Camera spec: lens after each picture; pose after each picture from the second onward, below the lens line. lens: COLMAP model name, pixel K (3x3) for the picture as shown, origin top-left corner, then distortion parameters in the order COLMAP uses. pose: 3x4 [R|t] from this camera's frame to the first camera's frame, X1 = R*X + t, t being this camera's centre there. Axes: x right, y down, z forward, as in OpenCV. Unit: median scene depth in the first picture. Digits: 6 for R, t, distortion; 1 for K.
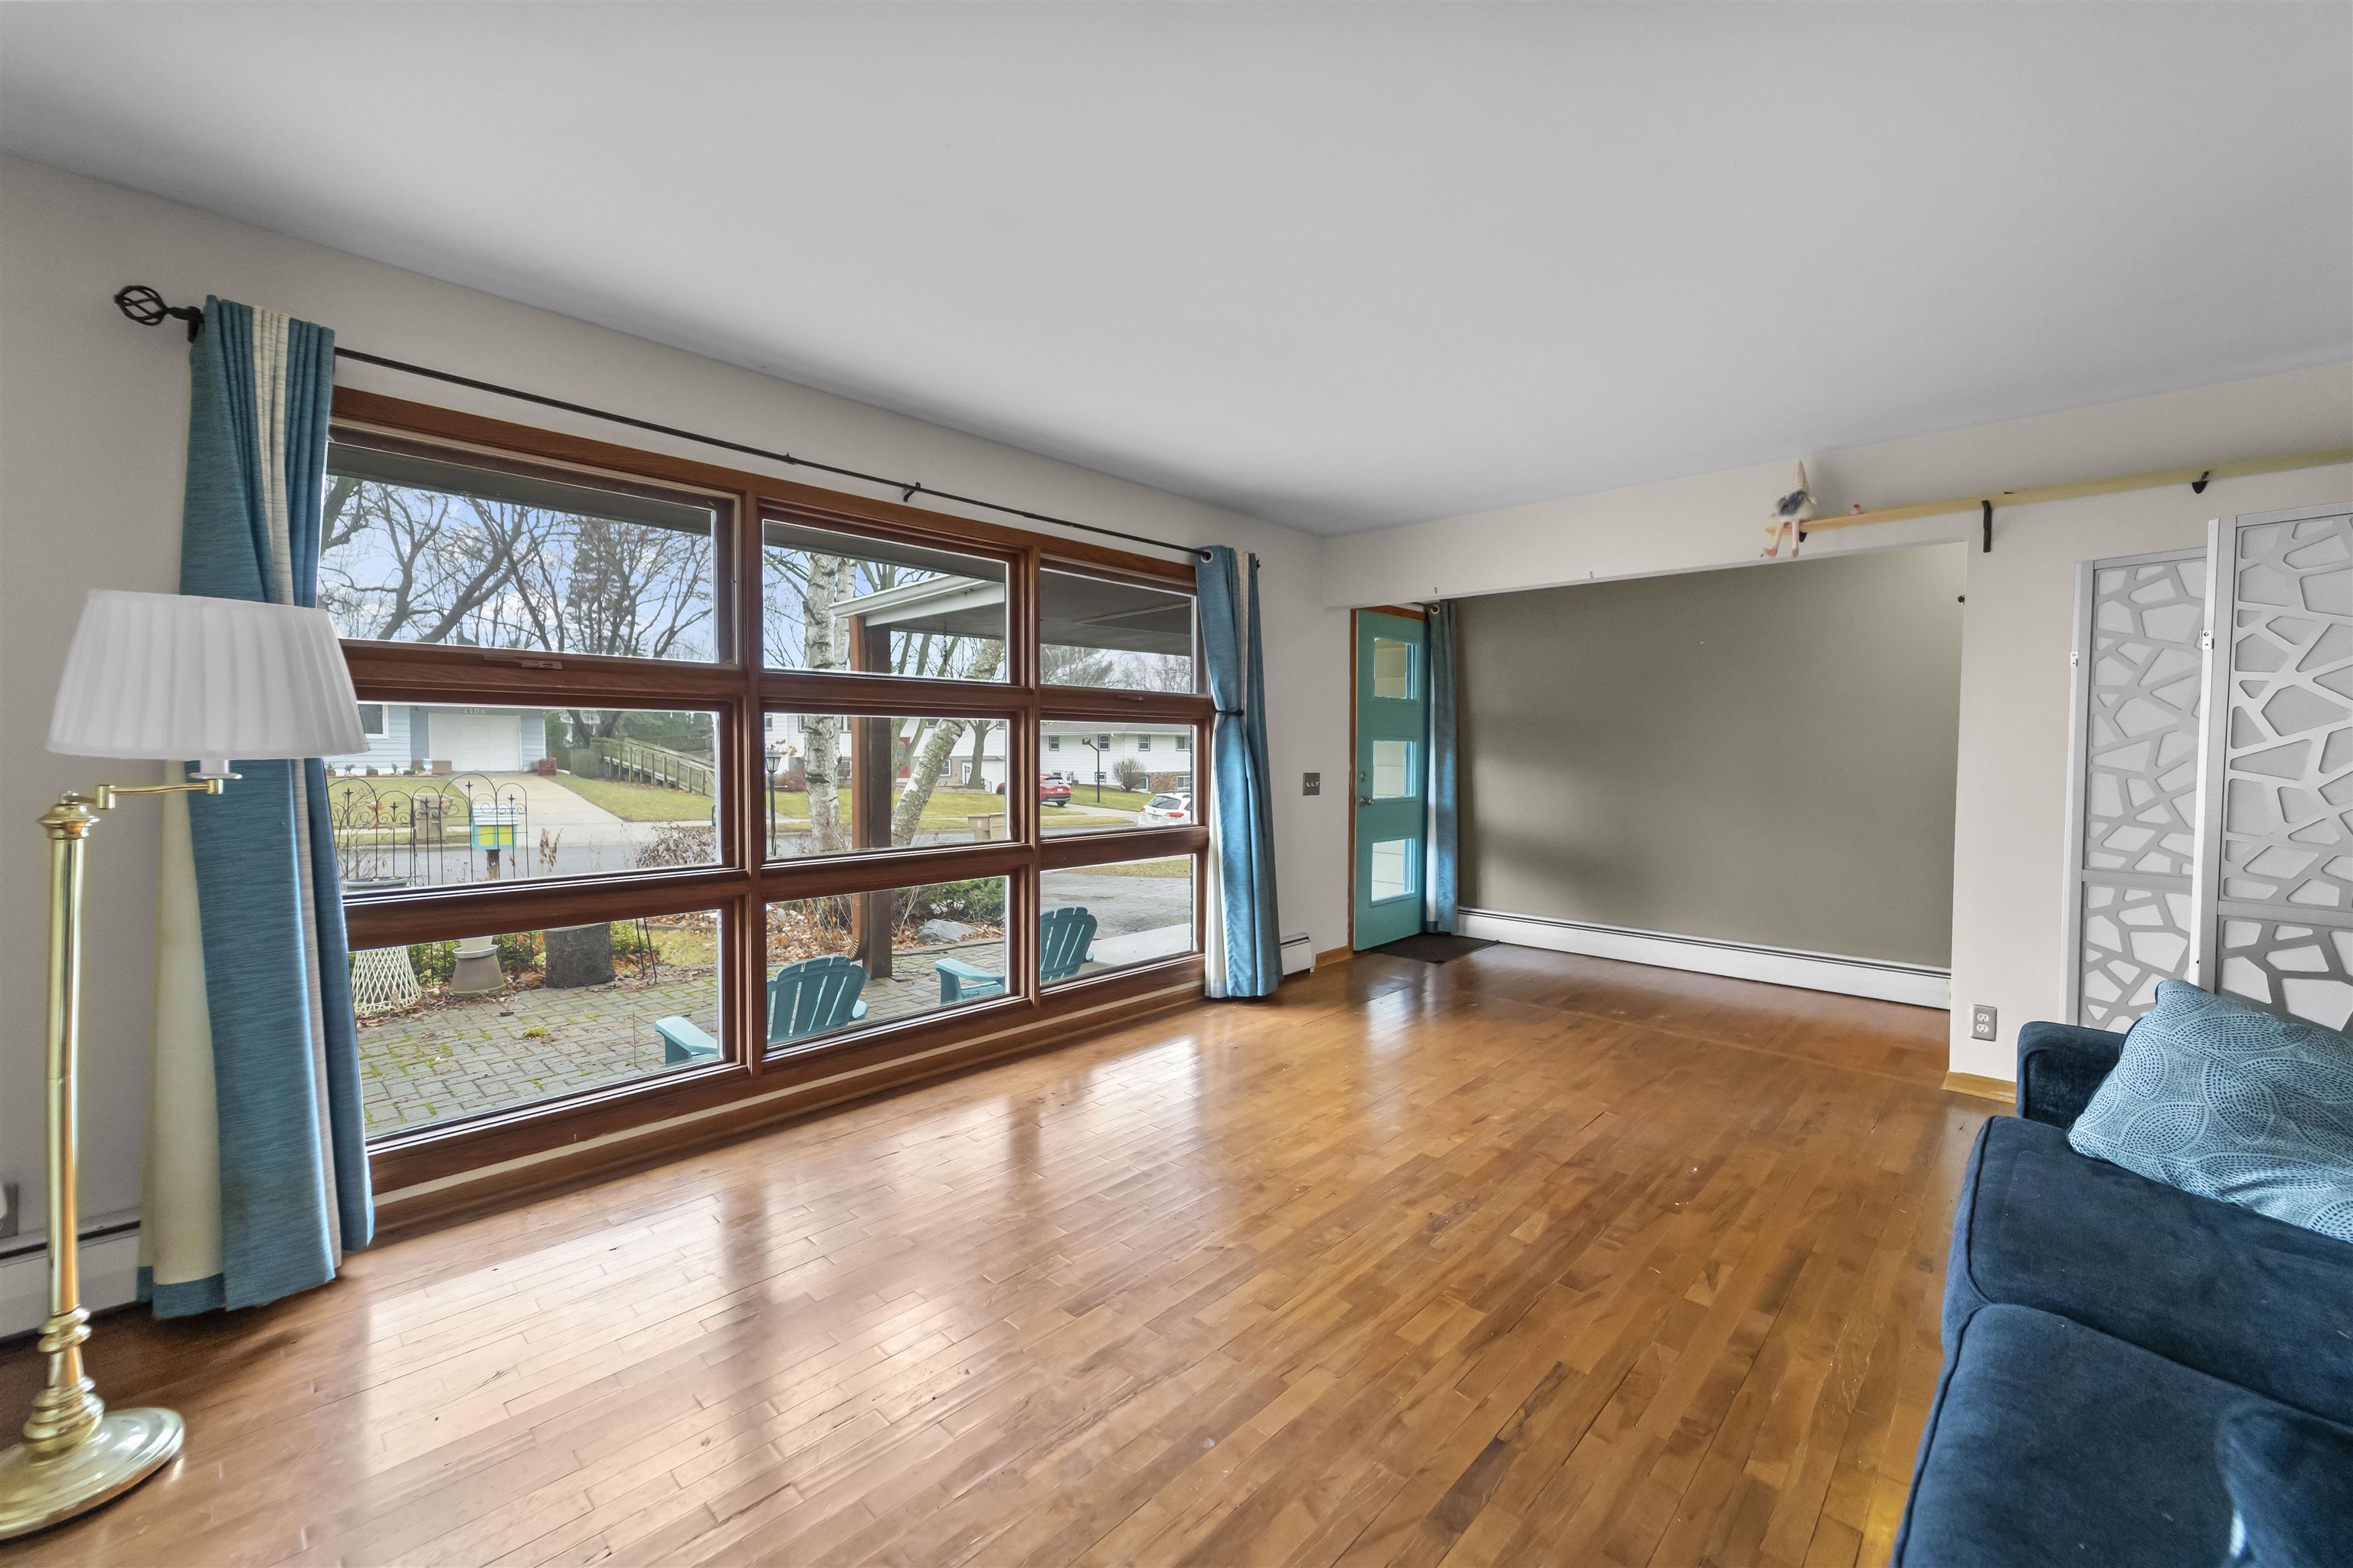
lens RADIAL K [[938.5, 0, 1171.7], [0, 938.5, 793.9], [0, 0, 1]] dist [0.000825, -0.000084]
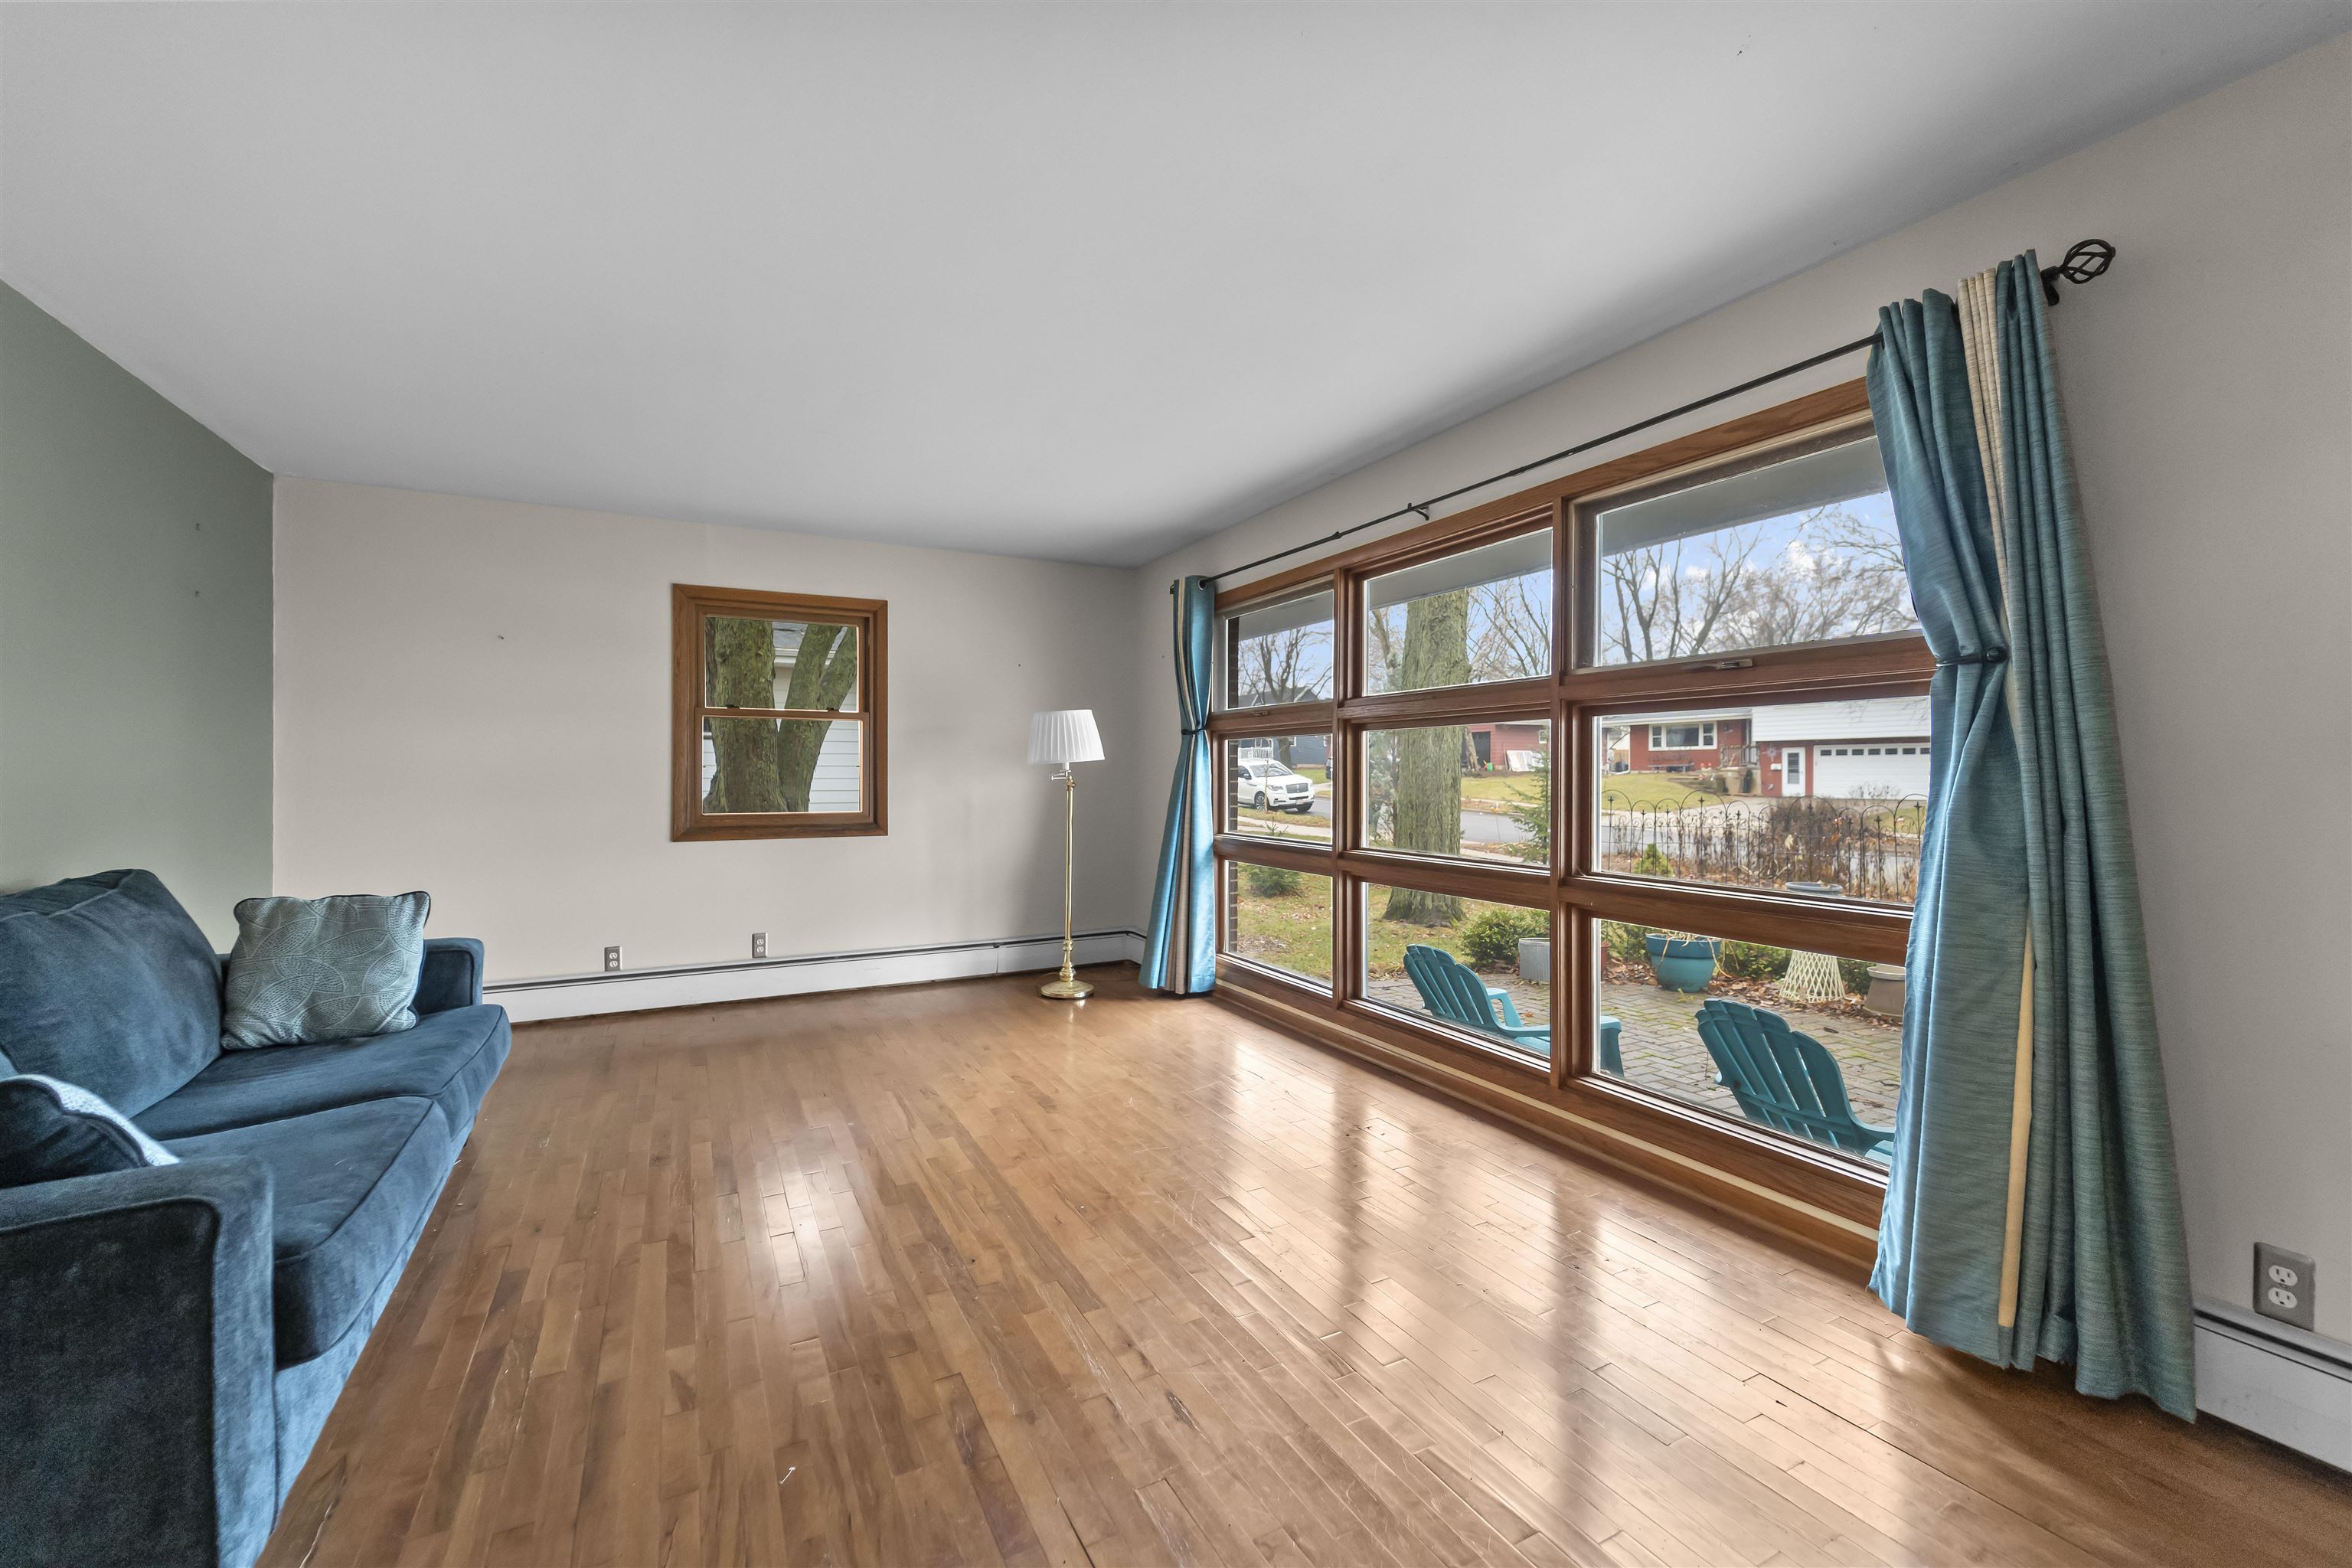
lens RADIAL K [[938.1, 0, 1171.2], [0, 938.1, 793.9], [0, 0, 1]] dist [0.000825, -0.000084]
pose [[-0.328531, 0.013909, -0.944391, 0.897660], [-0.051016, 0.998171, 0.032448, -0.030299], [0.943114, 0.058839, -0.327220, 1.229293]]
